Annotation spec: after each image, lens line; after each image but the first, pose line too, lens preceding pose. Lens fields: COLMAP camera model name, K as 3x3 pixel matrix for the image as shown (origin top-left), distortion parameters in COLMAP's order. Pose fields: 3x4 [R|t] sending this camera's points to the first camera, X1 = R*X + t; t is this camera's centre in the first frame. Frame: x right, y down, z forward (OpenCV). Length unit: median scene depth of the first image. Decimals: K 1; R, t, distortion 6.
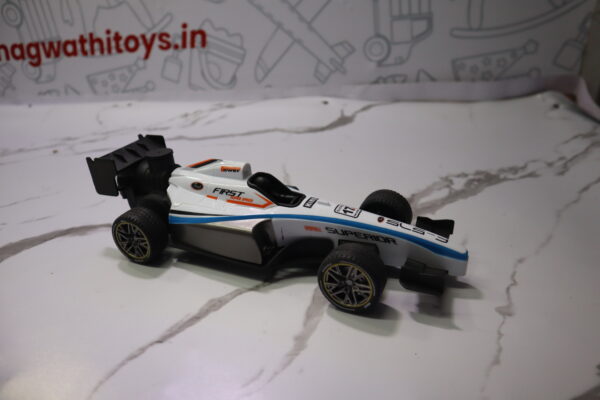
lens RADIAL K [[424.6, 0, 304.5], [0, 424.6, 198.3], [0, 0, 1]] dist [-0.112748, 0.078942]
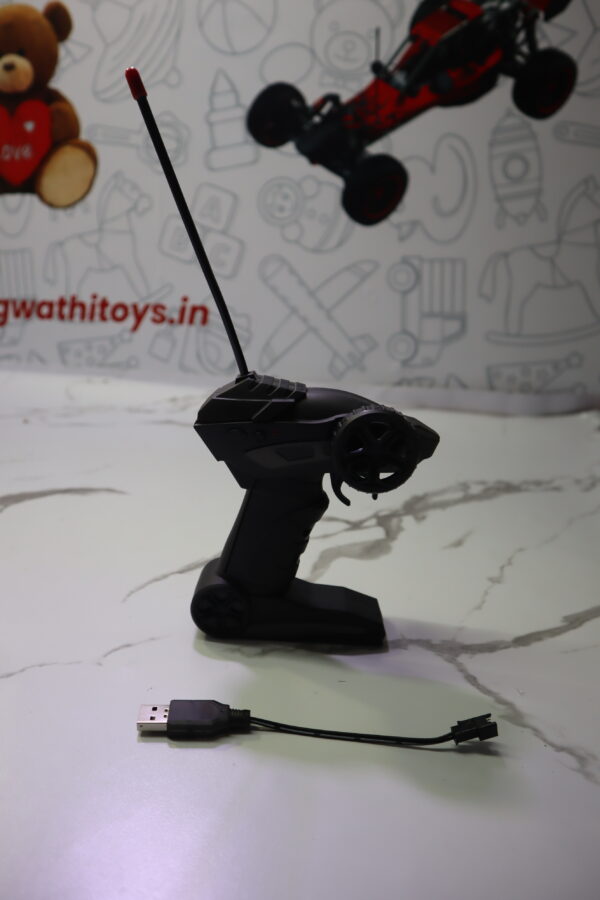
lens RADIAL K [[636.9, 0, 296.9], [0, 636.9, 447.8], [0, 0, 1]] dist [-0.112748, 0.078942]
pose [[0.995237, 0.097482, 0.000609, -0.027266], [-0.095806, 0.979241, -0.178627, 0.108733], [-0.018009, 0.177718, 0.983917, -0.265857]]
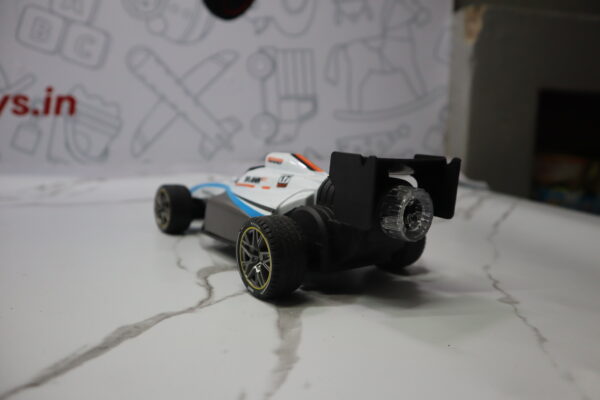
lens RADIAL K [[424.6, 0, 304.8], [0, 424.6, 199.9], [0, 0, 1]] dist [-0.112748, 0.078942]
pose [[0.940474, 0.020380, 0.339254, -0.074225], [0.085226, 0.952164, -0.293461, 0.110860], [-0.329006, 0.304906, 0.893749, 0.124502]]
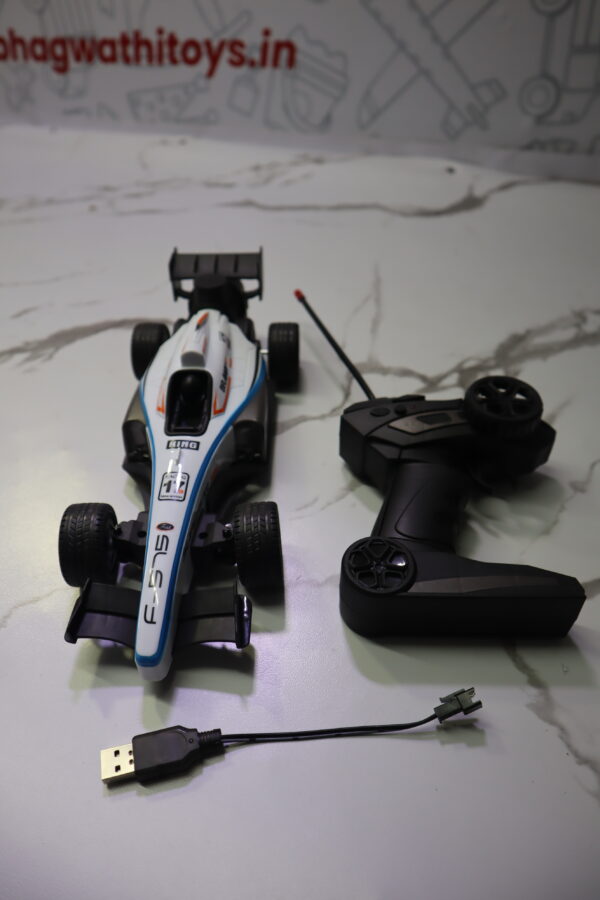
lens RADIAL K [[636.9, 0, 298.2], [0, 636.9, 444.5], [0, 0, 1]] dist [-0.112748, 0.078942]
pose [[0.977537, 0.158729, -0.138657, 0.018228], [-0.114551, 0.952362, 0.282638, -0.055572], [0.176914, -0.260406, 0.949152, -0.166035]]
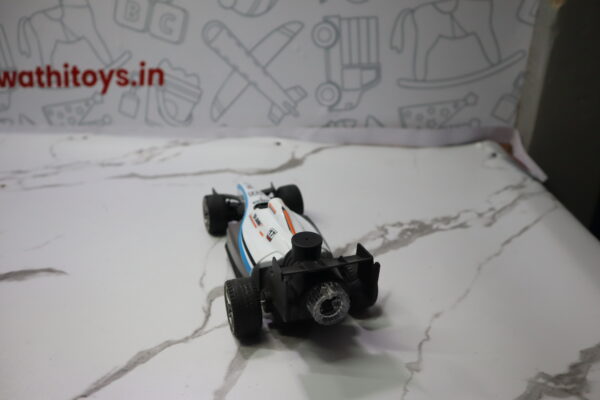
lens RADIAL K [[424.6, 0, 303.4], [0, 424.6, 201.4], [0, 0, 1]] dist [-0.112748, 0.078942]
pose [[0.997074, 0.025103, 0.072202, 0.042114], [-0.021647, 0.998601, -0.048251, -0.039041], [-0.073312, 0.046547, 0.996222, -0.031583]]
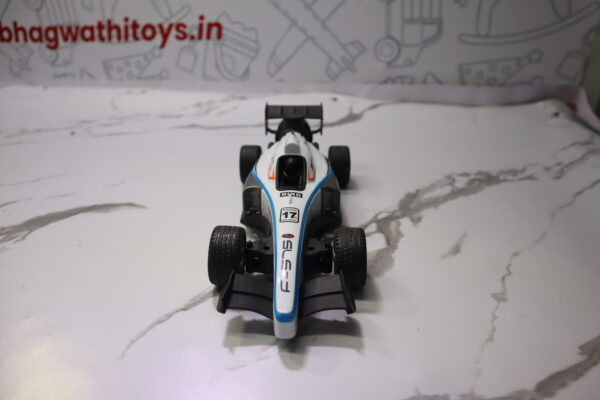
lens RADIAL K [[424.6, 0, 304.1], [0, 424.6, 199.1], [0, 0, 1]] dist [-0.112748, 0.078942]
pose [[0.998739, 0.049729, 0.006898, -0.021121], [-0.049797, 0.998709, 0.009983, 0.011048], [-0.006393, -0.010314, 0.999926, -0.036522]]
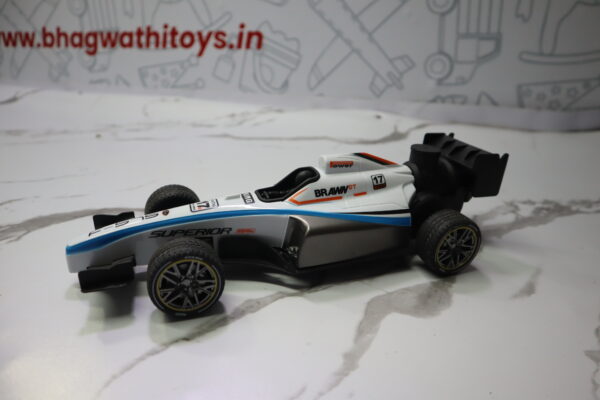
lens RADIAL K [[424.6, 0, 304.1], [0, 424.6, 200.2], [0, 0, 1]] dist [-0.112748, 0.078942]
pose [[0.991246, 0.110769, -0.071839, -0.028420], [-0.114481, 0.992178, -0.049772, 0.027629], [0.065764, 0.057561, 0.996174, 0.051277]]
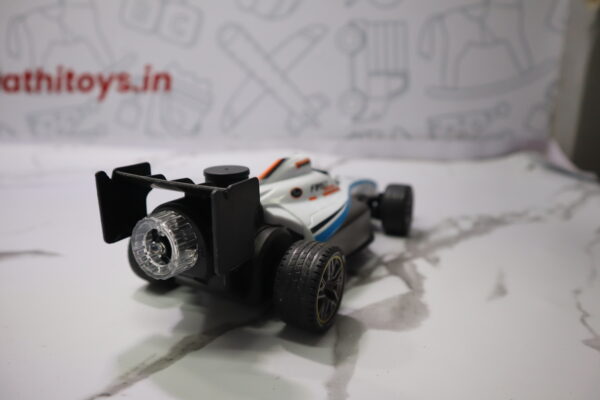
lens RADIAL K [[424.6, 0, 305.1], [0, 424.6, 200.9], [0, 0, 1]] dist [-0.112748, 0.078942]
pose [[0.989792, 0.042868, 0.135918, -0.057587], [-0.012960, 0.976812, -0.213708, 0.072051], [-0.141928, 0.209765, 0.967396, 0.120088]]
